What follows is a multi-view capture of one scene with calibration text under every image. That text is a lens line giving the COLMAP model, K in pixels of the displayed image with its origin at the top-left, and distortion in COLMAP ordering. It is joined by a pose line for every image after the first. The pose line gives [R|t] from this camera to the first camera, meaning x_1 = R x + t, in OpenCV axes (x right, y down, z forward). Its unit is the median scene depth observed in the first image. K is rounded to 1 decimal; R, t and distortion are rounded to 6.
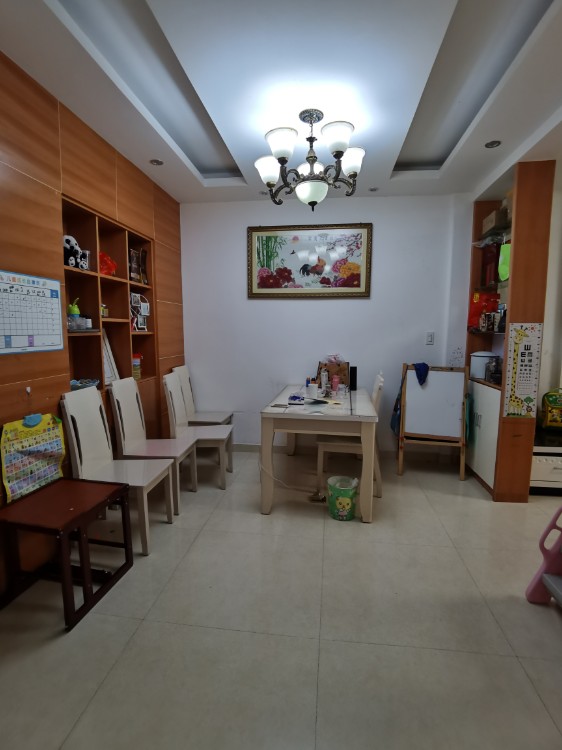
lens RADIAL K [[376.6, 0, 281.3], [0, 376.6, 371.7], [0, 0, 1]] dist [-0.050849, -0.001081]
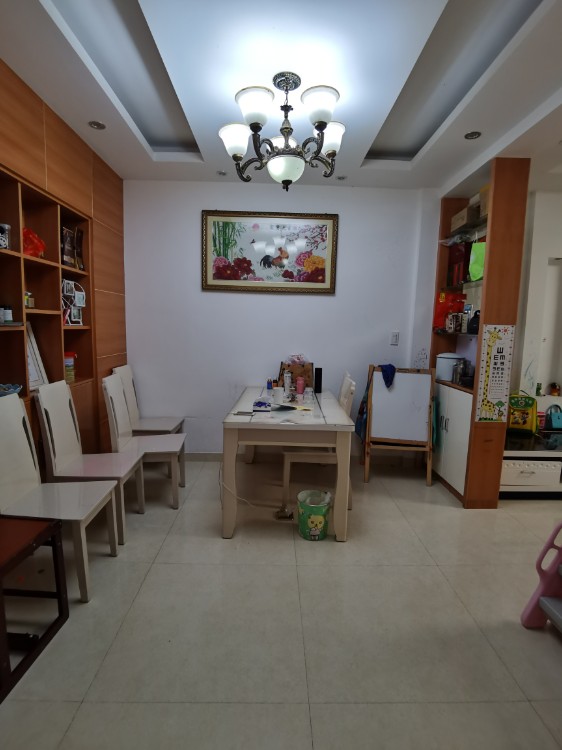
lens RADIAL K [[376.6, 0, 281.3], [0, 376.6, 371.7], [0, 0, 1]] dist [-0.050849, -0.001081]
pose [[0.988772, 0.002450, 0.149409, -0.043616], [-0.004090, 0.999935, 0.010666, -0.015544], [-0.149373, -0.011157, 0.988718, 0.109339]]
